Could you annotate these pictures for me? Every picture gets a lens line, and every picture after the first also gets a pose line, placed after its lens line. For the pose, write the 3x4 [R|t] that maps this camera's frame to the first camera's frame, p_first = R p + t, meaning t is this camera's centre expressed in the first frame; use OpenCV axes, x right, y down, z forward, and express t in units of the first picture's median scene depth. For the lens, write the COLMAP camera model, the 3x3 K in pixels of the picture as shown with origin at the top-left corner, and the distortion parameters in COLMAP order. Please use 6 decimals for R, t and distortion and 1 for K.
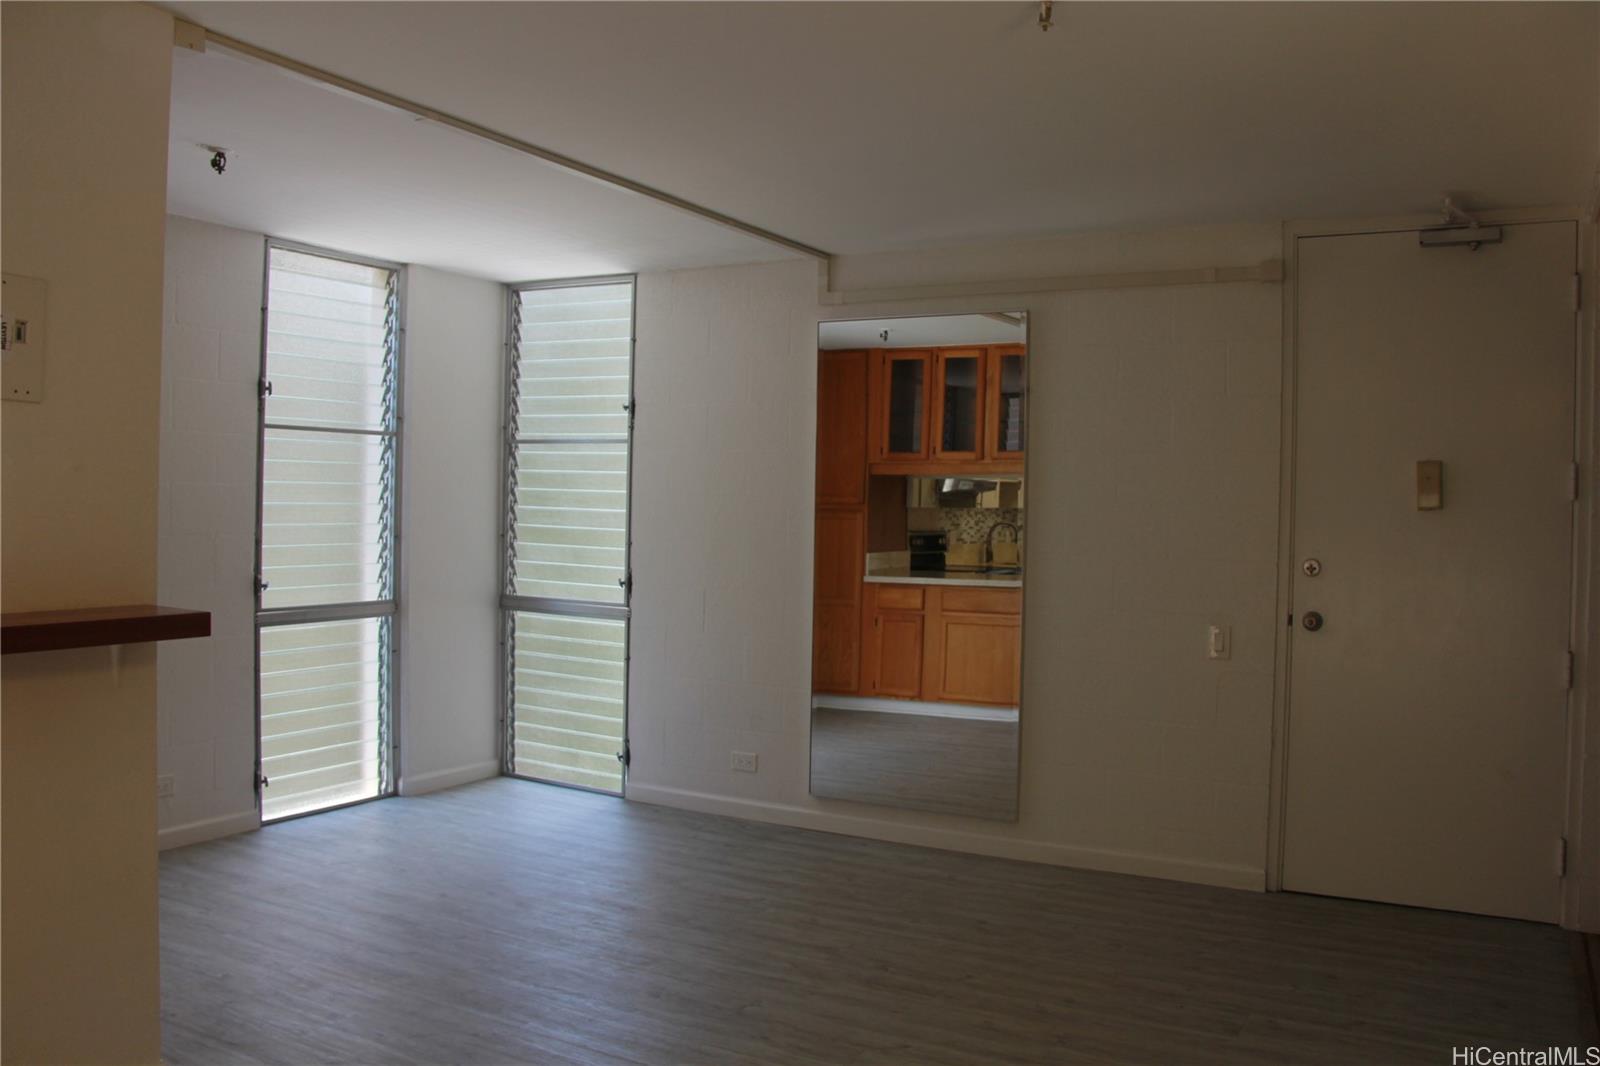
lens RADIAL K [[1347.6, 0, 802.6], [0, 1347.6, 519.6], [0, 0, 1]] dist [-0.188290, 0.155130]
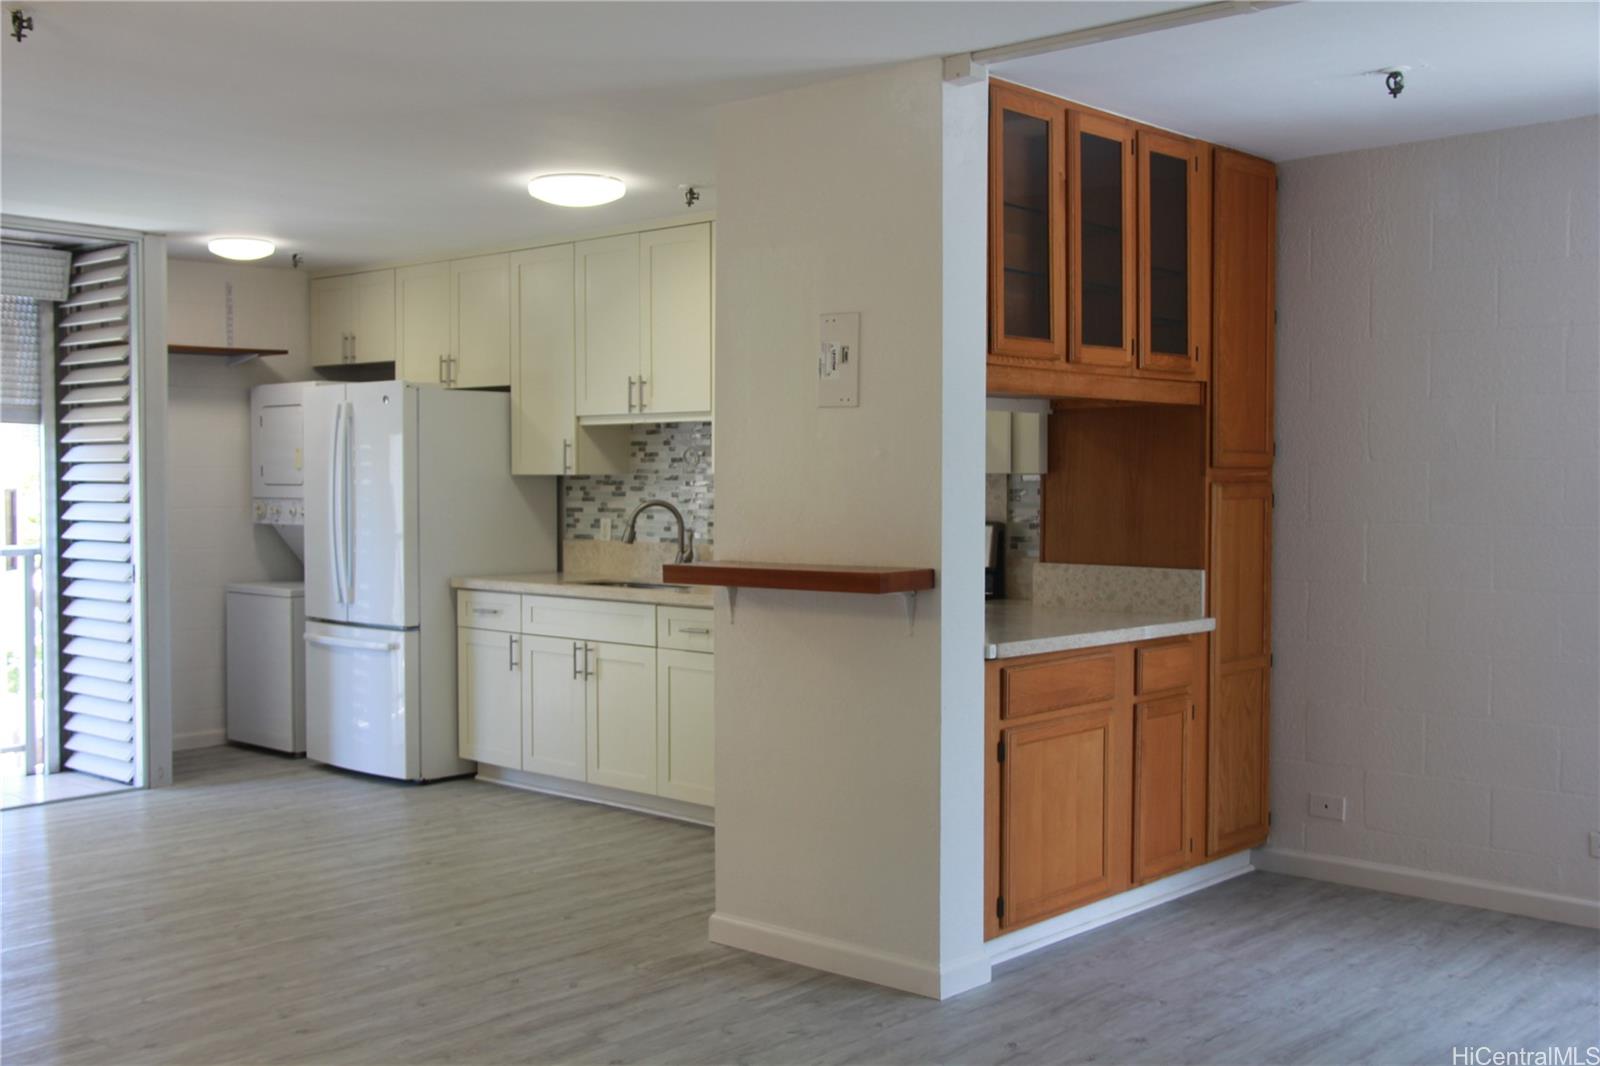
lens RADIAL K [[1674.8, 0, 789.3], [0, 1674.8, 530.0], [0, 0, 1]] dist [-0.019197, 0.000000]
pose [[-0.229873, 0.011299, -0.973155, 0.534804], [-0.013607, 0.999798, 0.014822, 0.005315], [0.973126, 0.016649, -0.229672, 0.651052]]
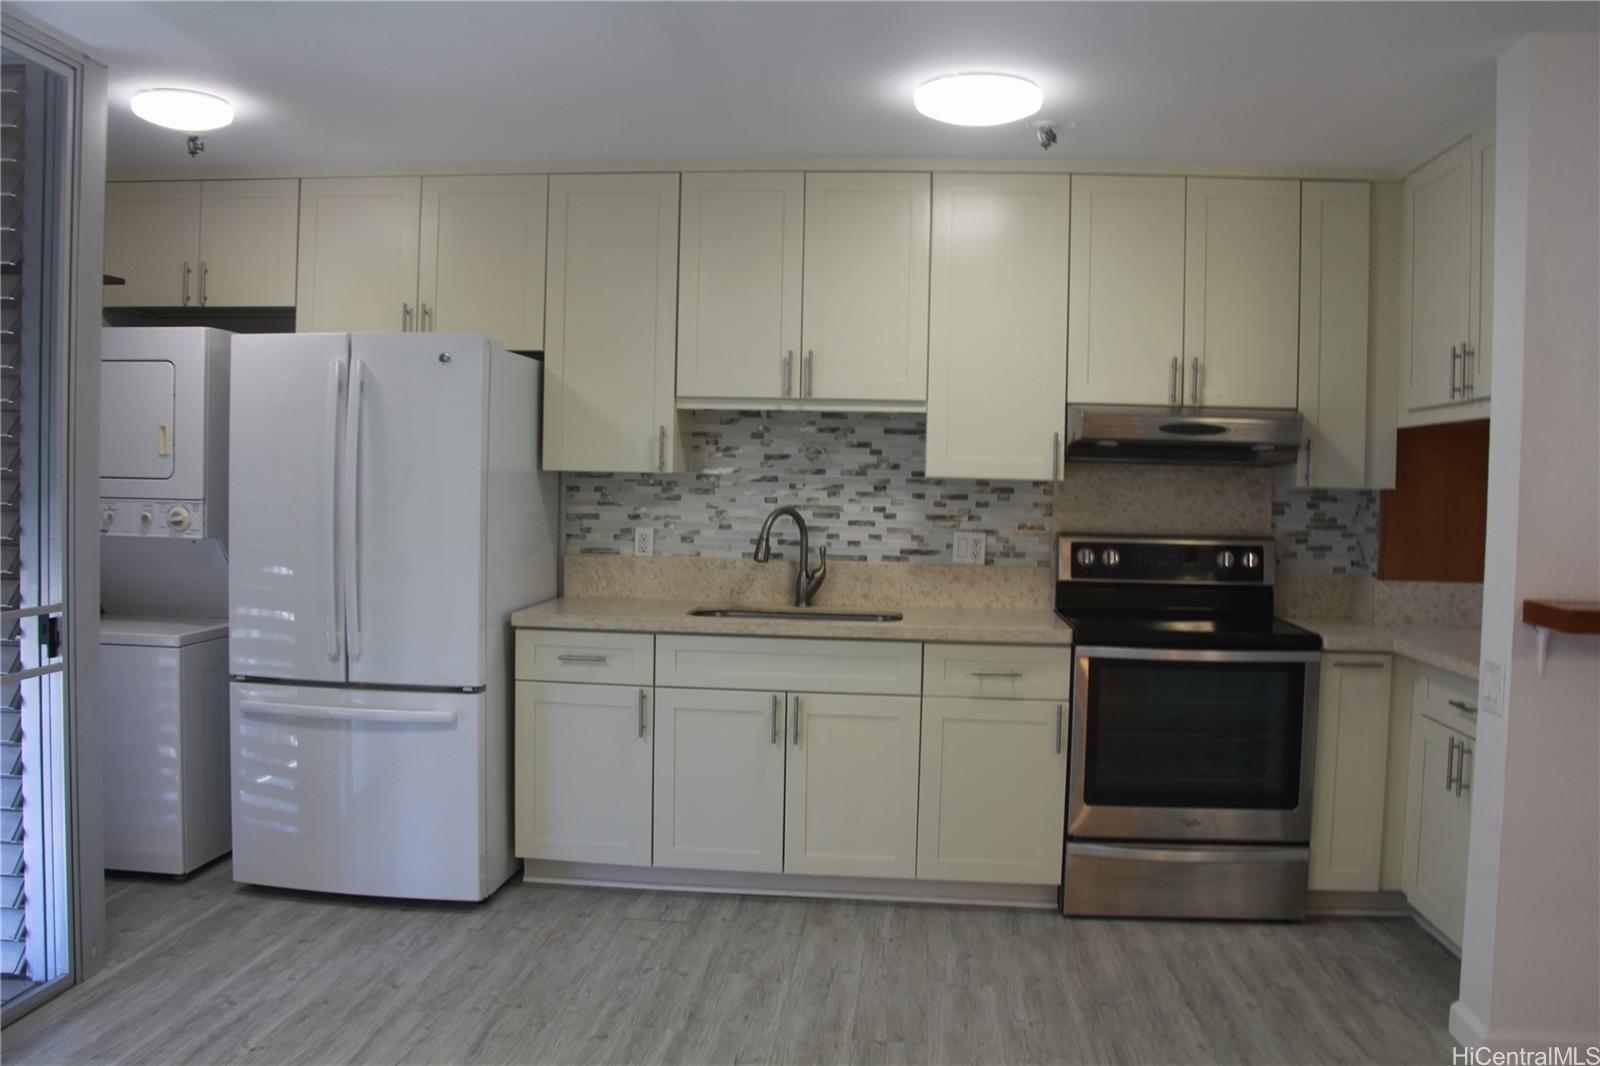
lens RADIAL K [[1347.6, 0, 788.2], [0, 1347.6, 532.2], [0, 0, 1]] dist [-0.188290, 0.155130]
pose [[0.406293, 0.025276, -0.913393, 0.040318], [-0.021723, 0.999602, 0.017999, 0.003316], [0.913485, 0.012528, 0.406680, -0.115175]]
